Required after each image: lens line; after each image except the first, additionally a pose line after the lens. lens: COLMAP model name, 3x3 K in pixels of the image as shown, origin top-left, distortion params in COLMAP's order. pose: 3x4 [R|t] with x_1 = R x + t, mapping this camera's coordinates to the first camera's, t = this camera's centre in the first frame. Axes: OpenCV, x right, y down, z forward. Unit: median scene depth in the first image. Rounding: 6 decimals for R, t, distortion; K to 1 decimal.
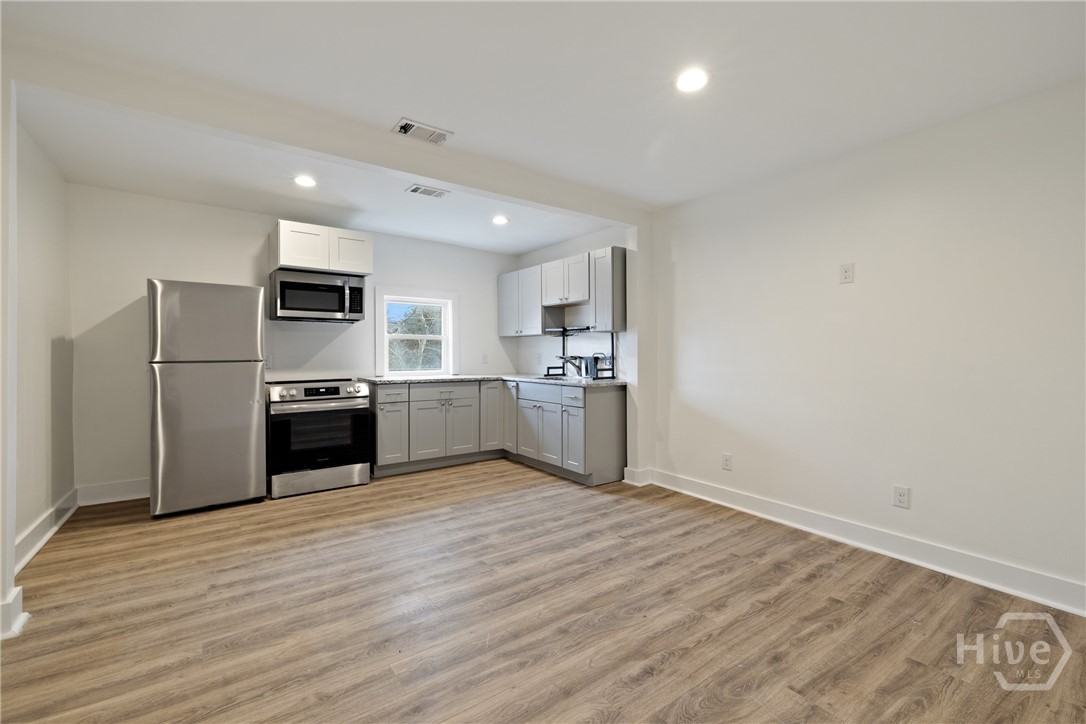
lens RADIAL K [[467.2, 0, 543.0], [0, 467.2, 362.0], [0, 0, 1]] dist [0.002647, -0.000183]
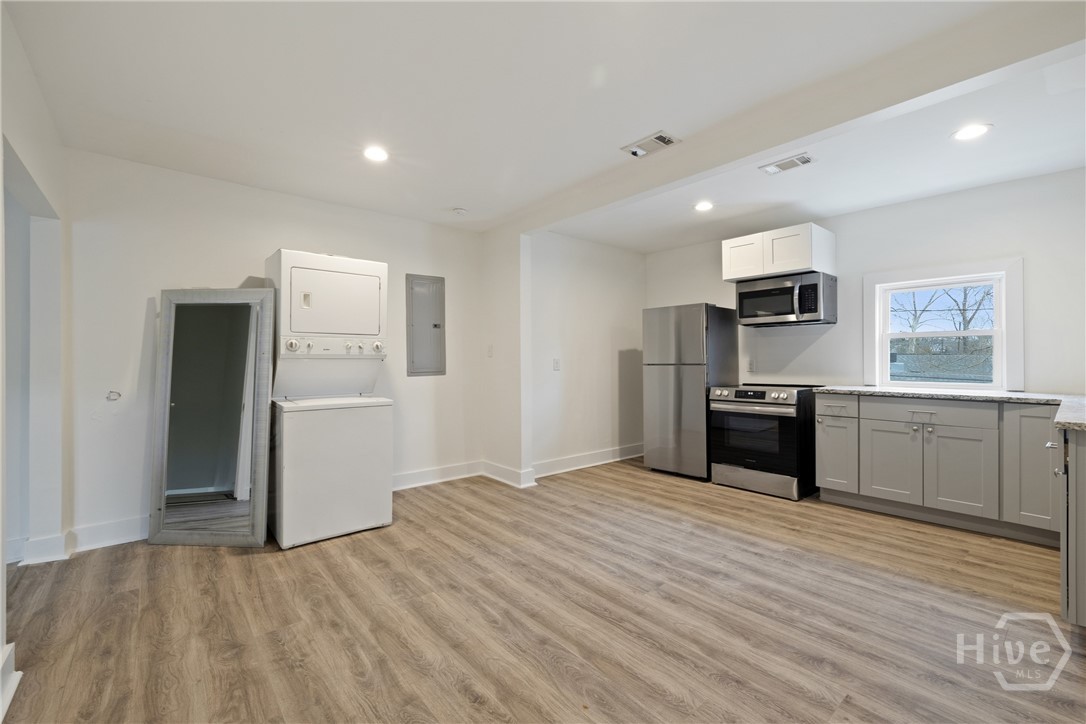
lens RADIAL K [[458.9, 0, 543.0], [0, 458.9, 362.0], [0, 0, 1]] dist [-0.000073, -0.000095]
pose [[0.077295, 0.003250, -0.997003, 0.611266], [-0.014335, 0.999895, 0.002148, -0.005642], [0.996905, 0.014126, 0.077334, 0.562636]]
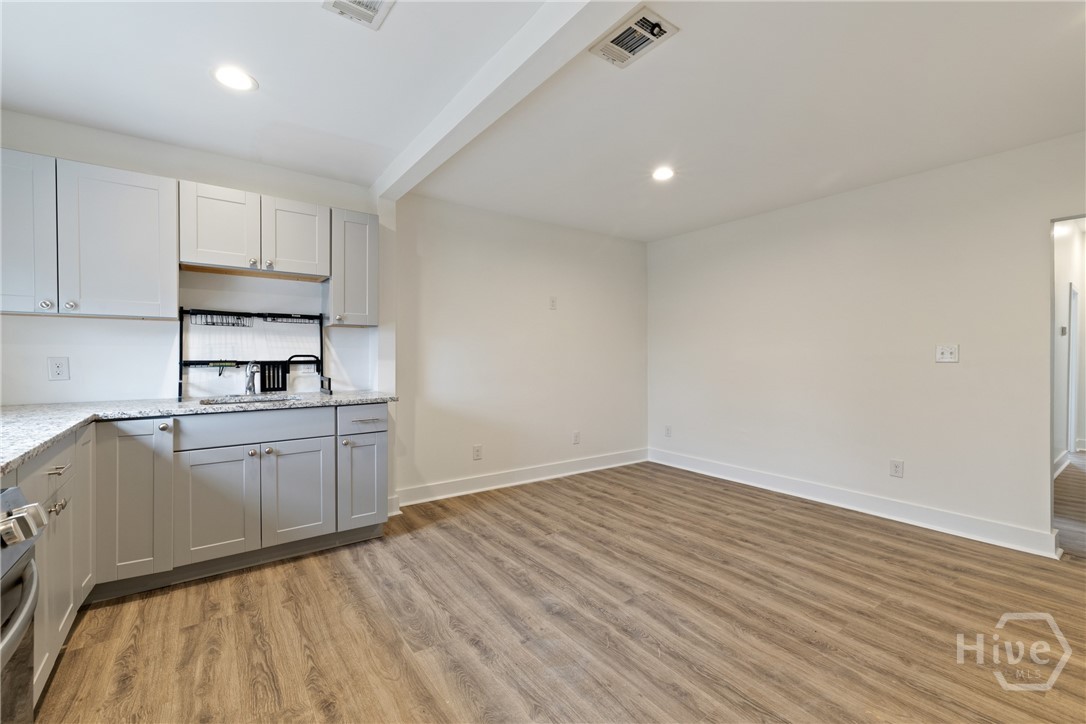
lens RADIAL K [[467.2, 0, 543.0], [0, 467.2, 362.0], [0, 0, 1]] dist [0.002647, -0.000183]
pose [[-0.012604, -0.020020, 0.999720, -0.791622], [0.016328, 0.999662, 0.020224, -0.024175], [-0.999787, 0.016579, -0.012273, 0.942282]]
